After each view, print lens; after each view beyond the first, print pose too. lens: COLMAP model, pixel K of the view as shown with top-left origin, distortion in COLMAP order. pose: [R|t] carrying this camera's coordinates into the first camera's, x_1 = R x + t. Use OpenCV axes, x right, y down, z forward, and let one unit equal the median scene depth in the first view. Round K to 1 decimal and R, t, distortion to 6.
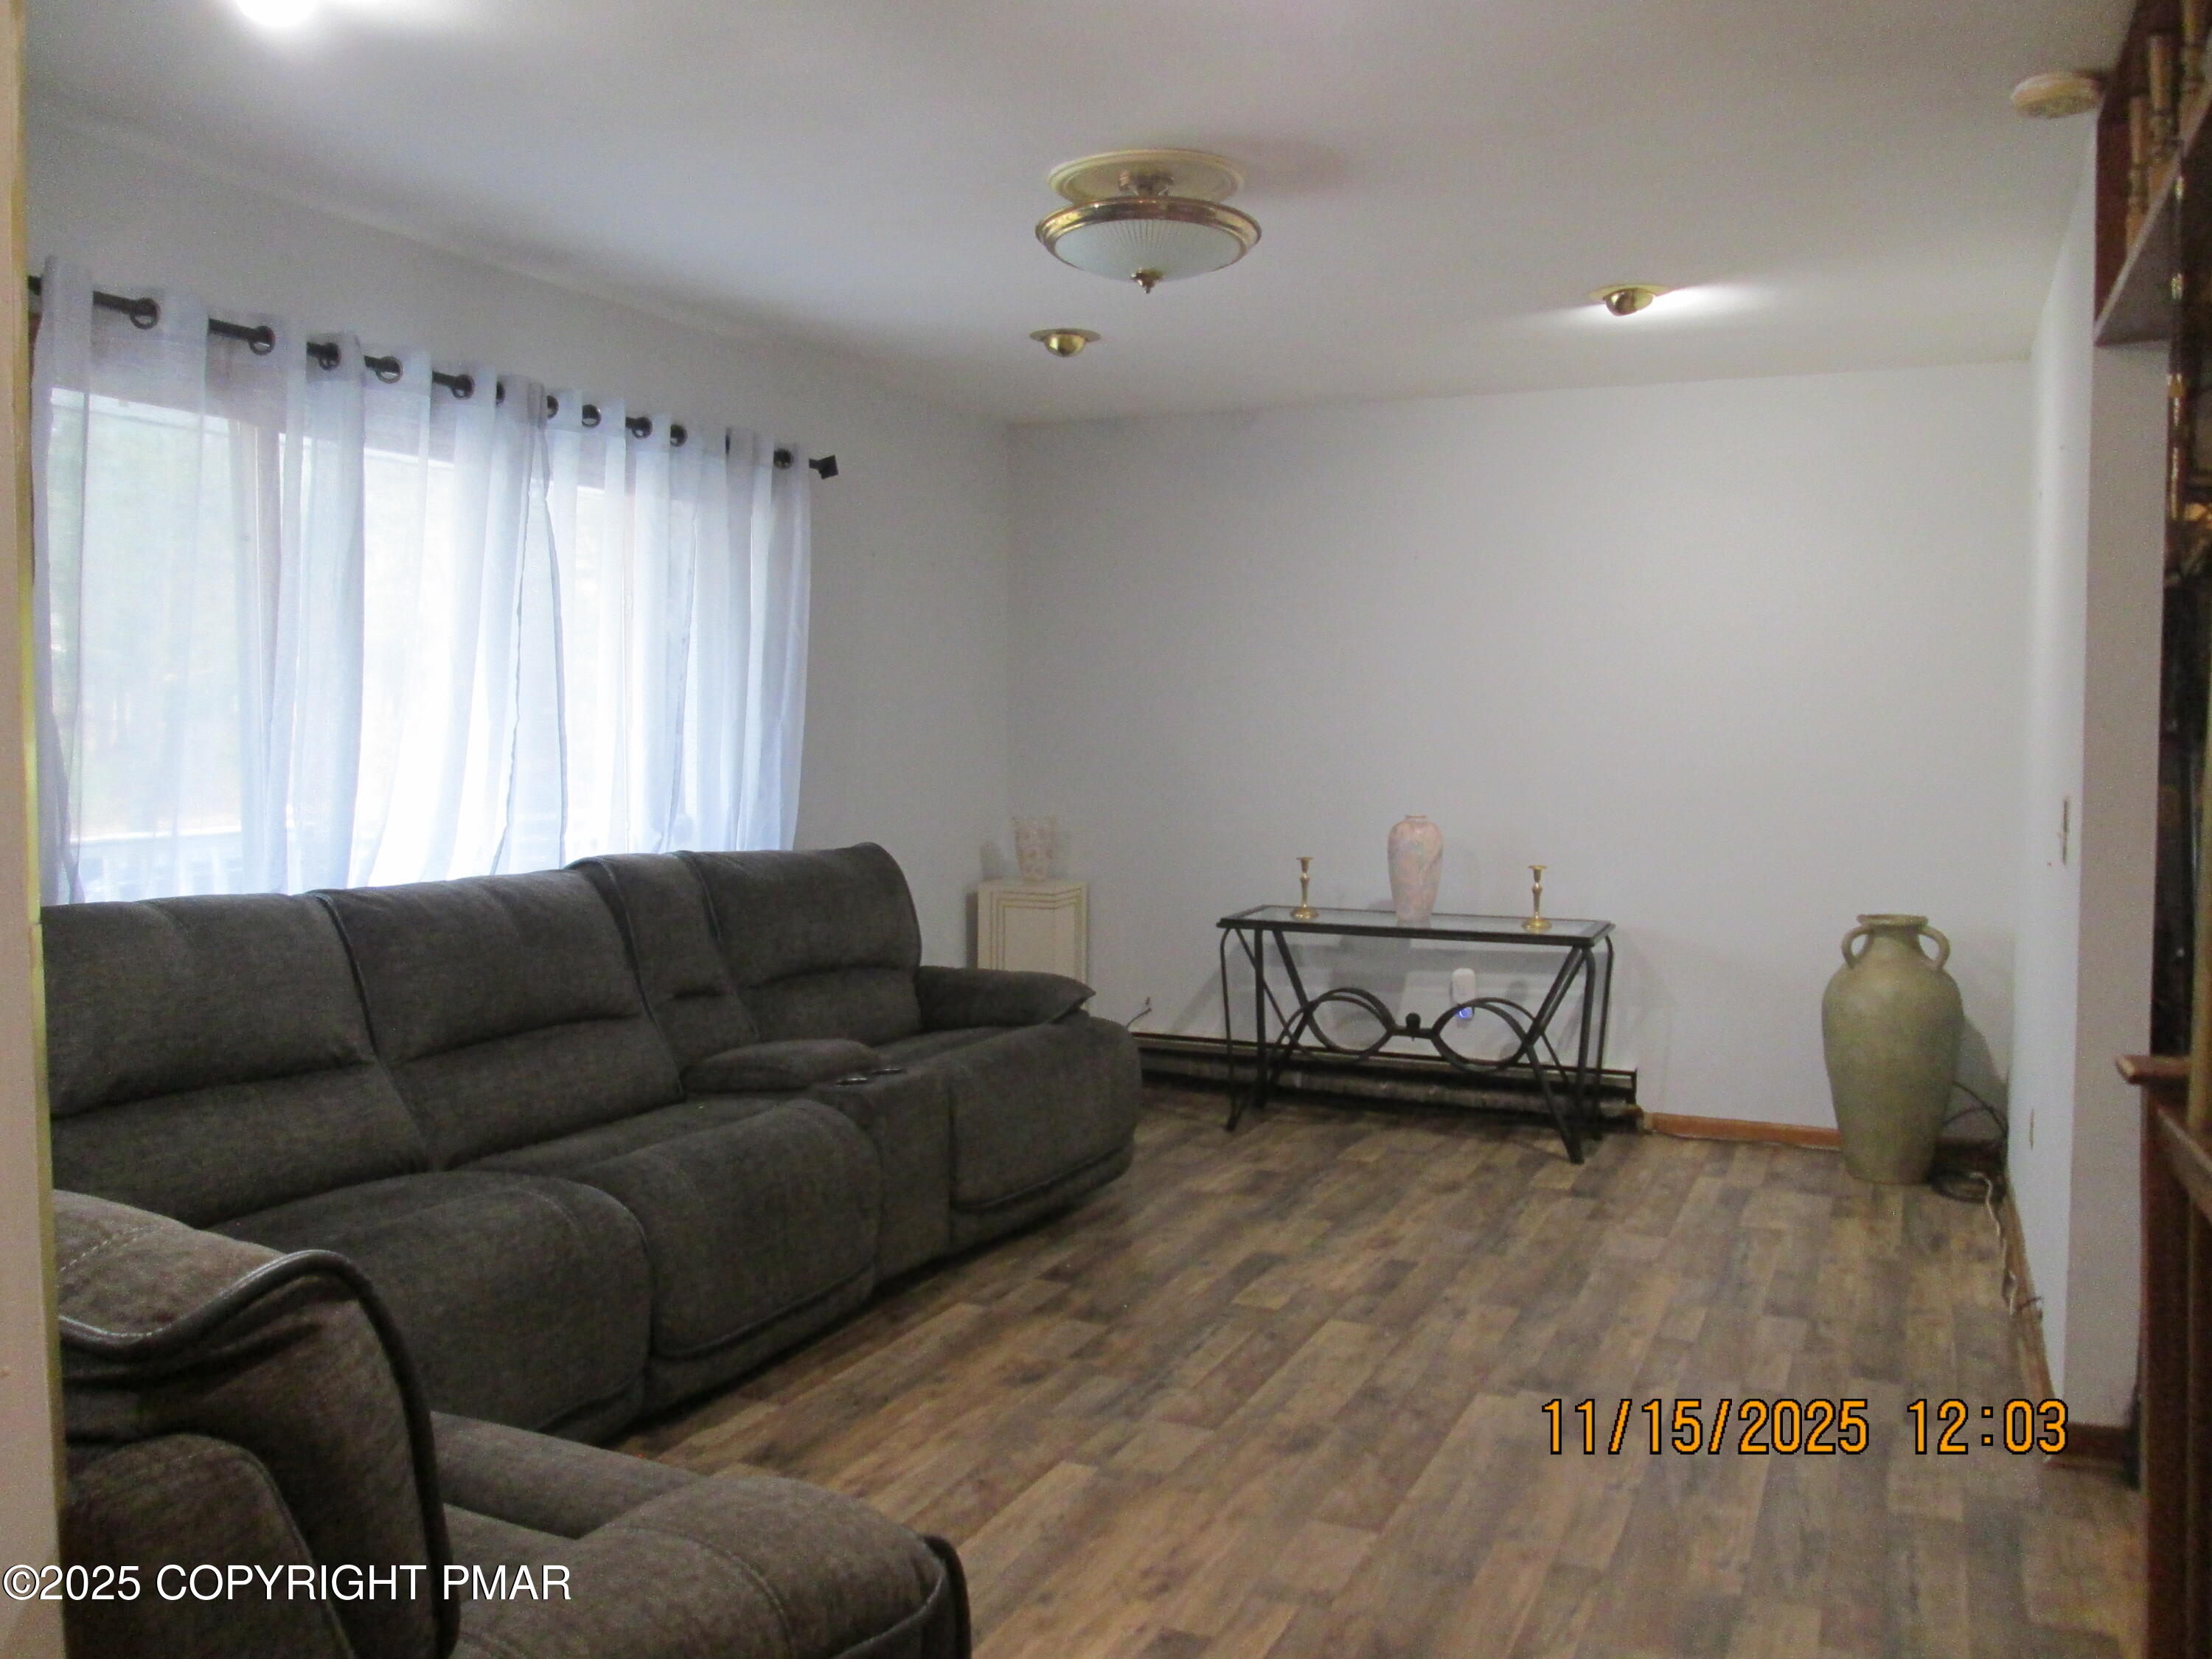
lens RADIAL K [[1819.1, 0, 1108.7], [0, 1819.1, 831.3], [0, 0, 1]] dist [-0.039173, 0.002872]
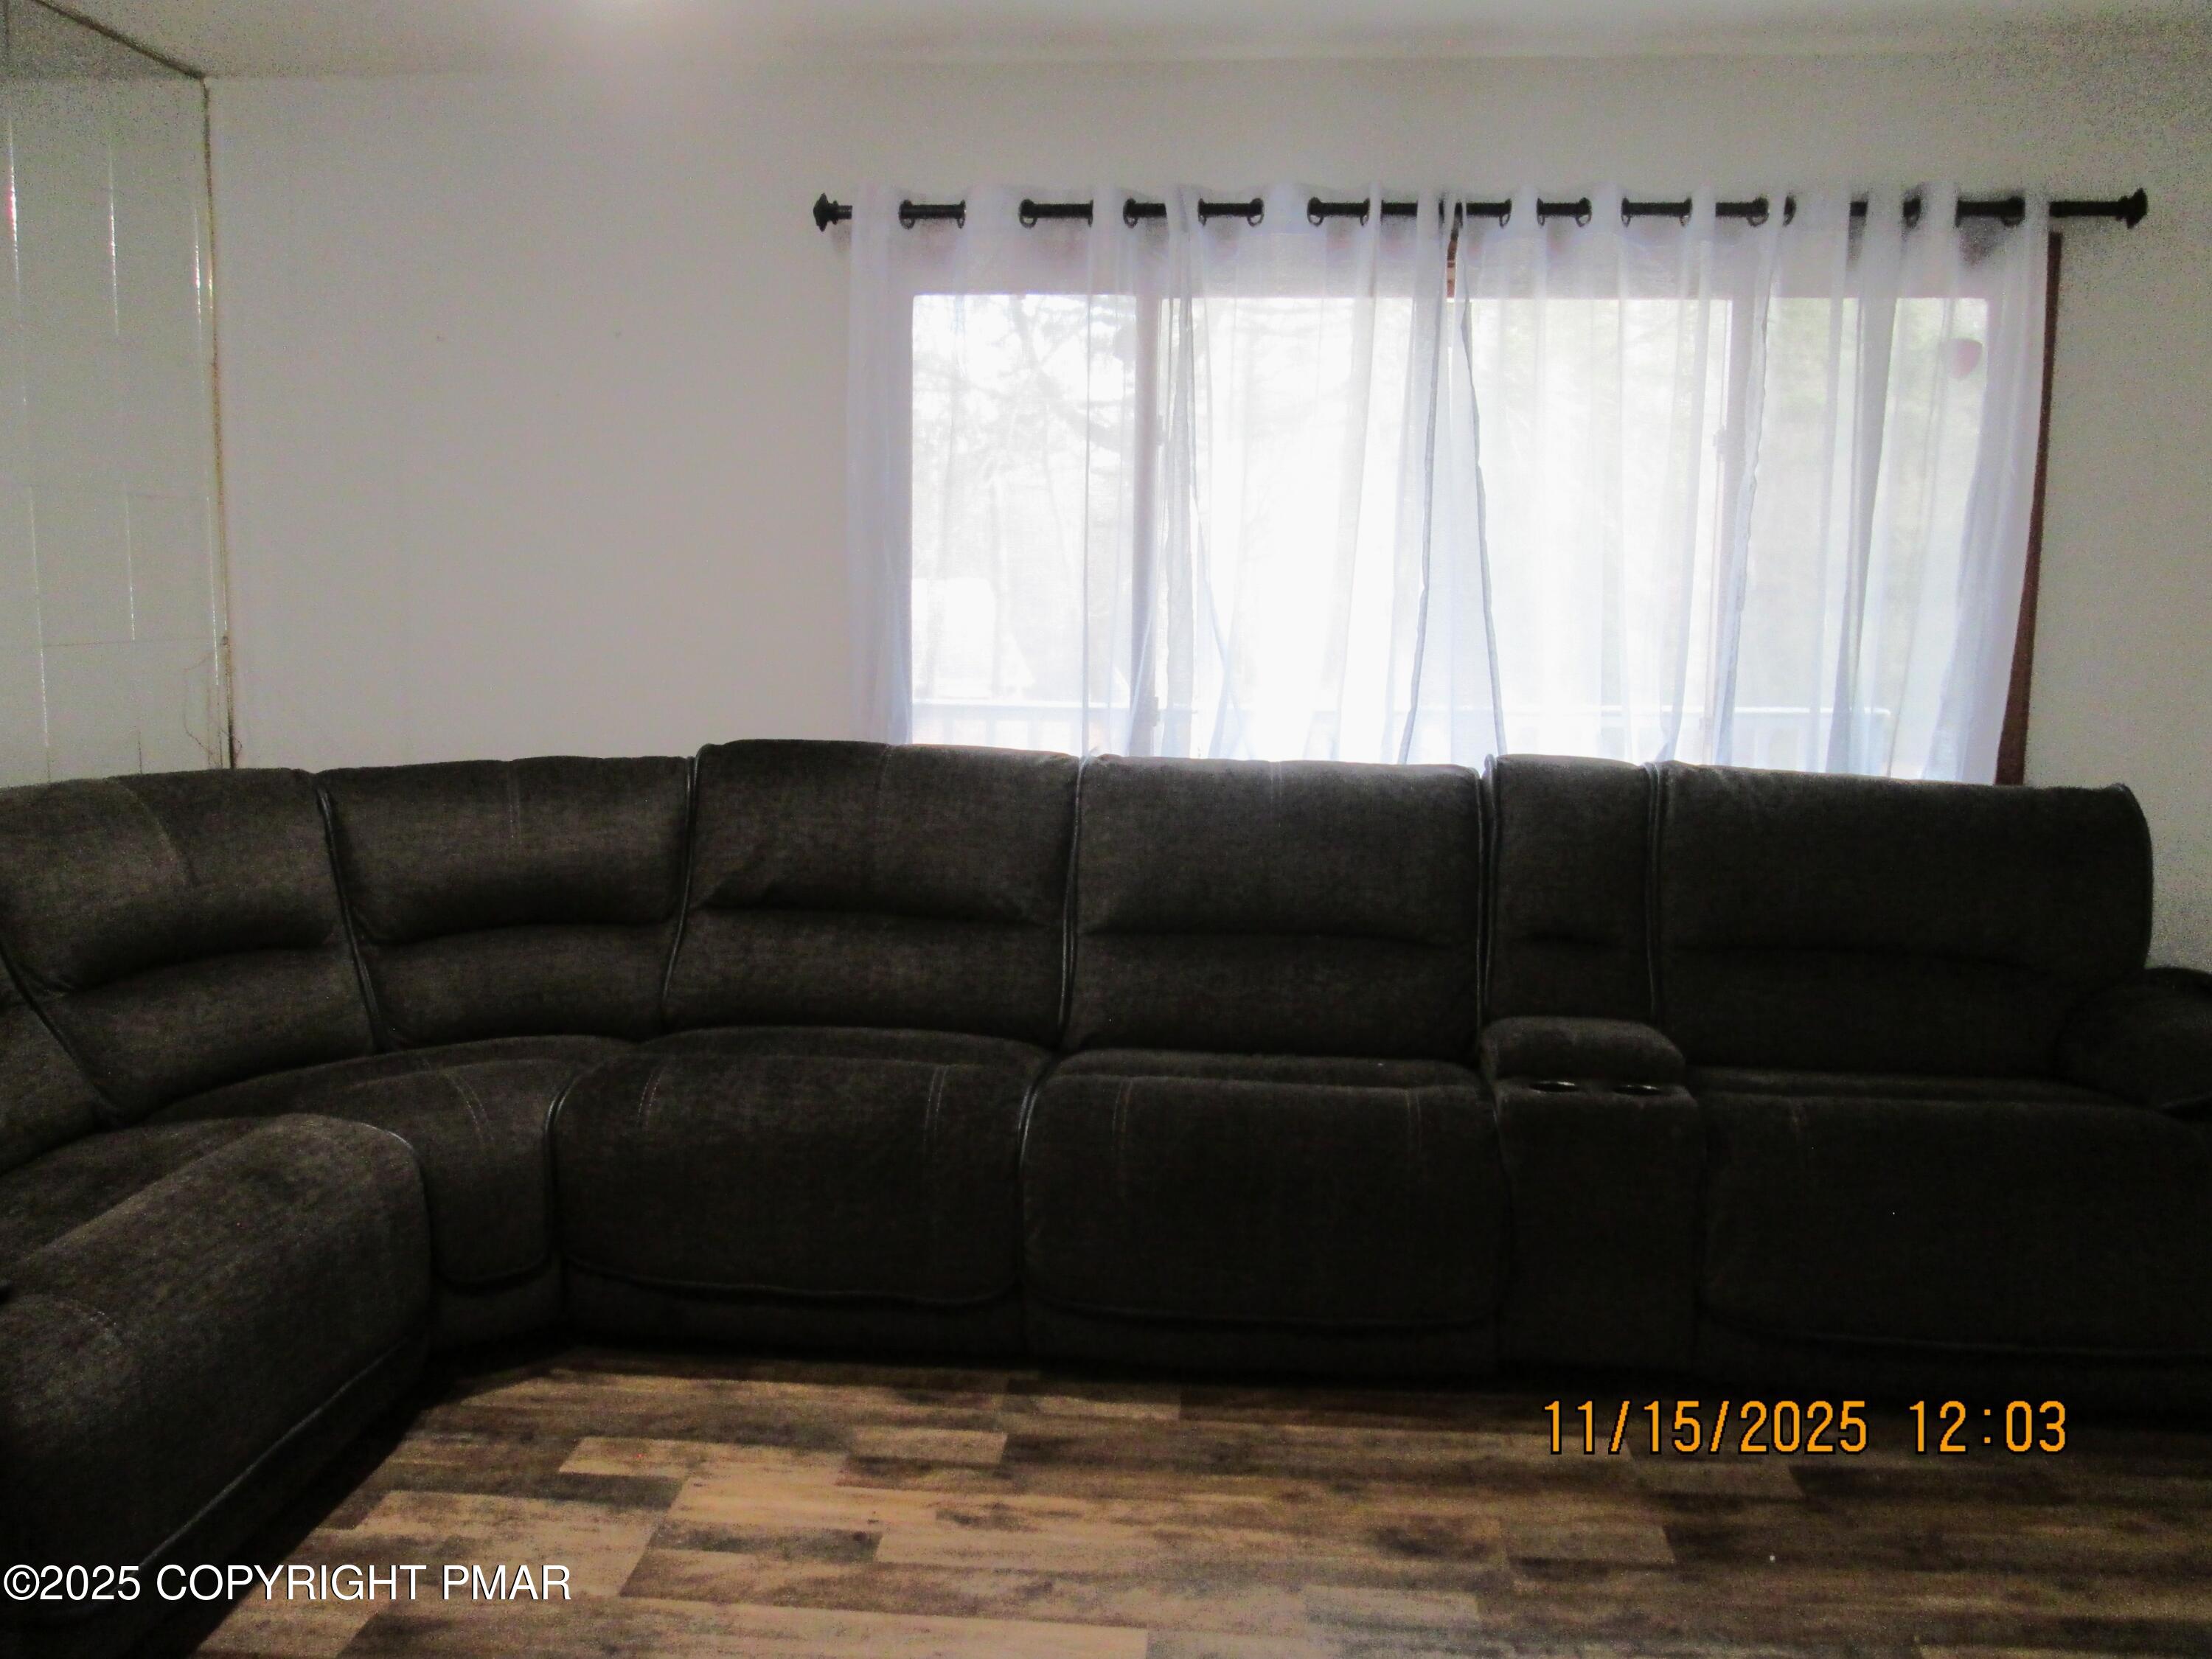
lens RADIAL K [[1762.8, 0, 1107.9], [0, 1762.8, 821.8], [0, 0, 1]] dist [-0.040749, 0.009161]
pose [[0.330172, 0.088459, -0.939767, 0.479403], [-0.069597, 0.995171, 0.069222, 0.003022], [0.941351, 0.042549, 0.334734, 0.651910]]
